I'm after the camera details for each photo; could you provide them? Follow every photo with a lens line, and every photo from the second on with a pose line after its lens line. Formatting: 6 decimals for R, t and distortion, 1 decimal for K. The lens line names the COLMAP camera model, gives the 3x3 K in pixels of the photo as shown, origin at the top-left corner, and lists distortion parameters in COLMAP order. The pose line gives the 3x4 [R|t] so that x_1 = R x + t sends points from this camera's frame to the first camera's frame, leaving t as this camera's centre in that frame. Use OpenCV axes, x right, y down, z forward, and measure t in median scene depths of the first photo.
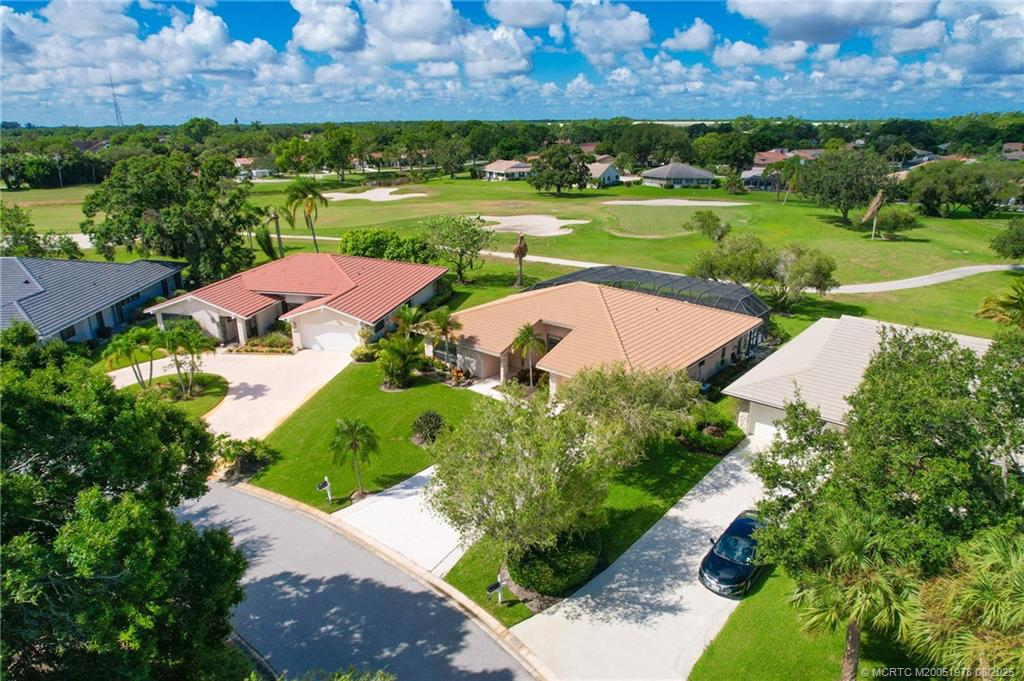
lens RADIAL K [[664.9, 0, 512.0], [0, 664.9, 340.5], [0, 0, 1]] dist [-0.104090, 0.092443]
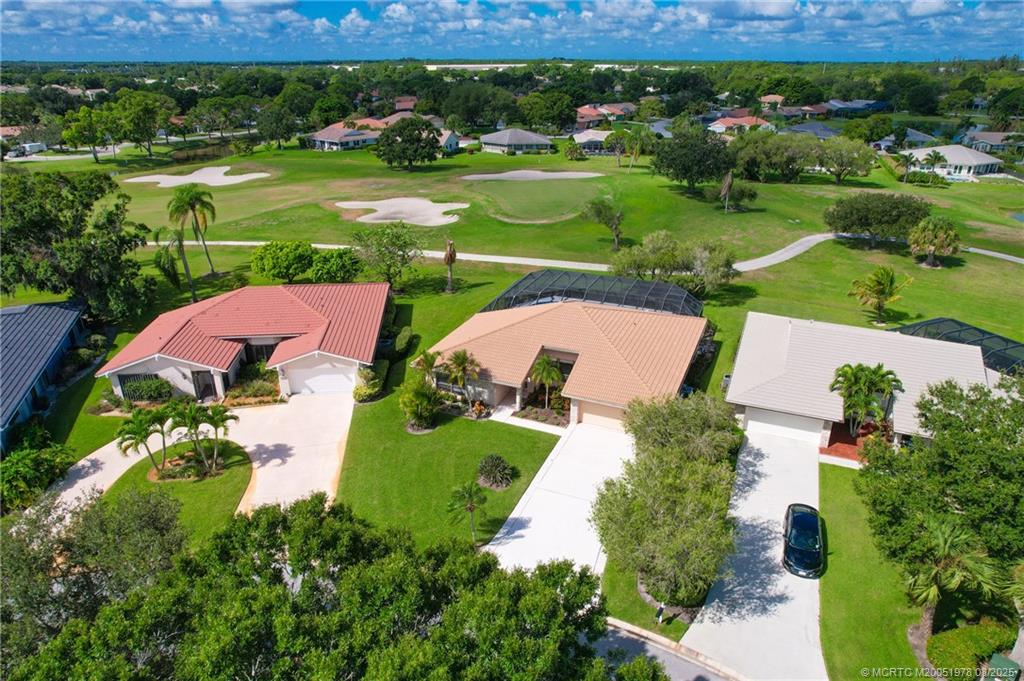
lens RADIAL K [[664.9, 0, 512.0], [0, 664.9, 340.5], [0, 0, 1]] dist [-0.104090, 0.092443]
pose [[0.951025, -0.117302, 0.285992, -0.090975], [0.092520, 0.990804, 0.098726, -0.043939], [-0.294943, -0.067431, 0.953133, -0.009167]]
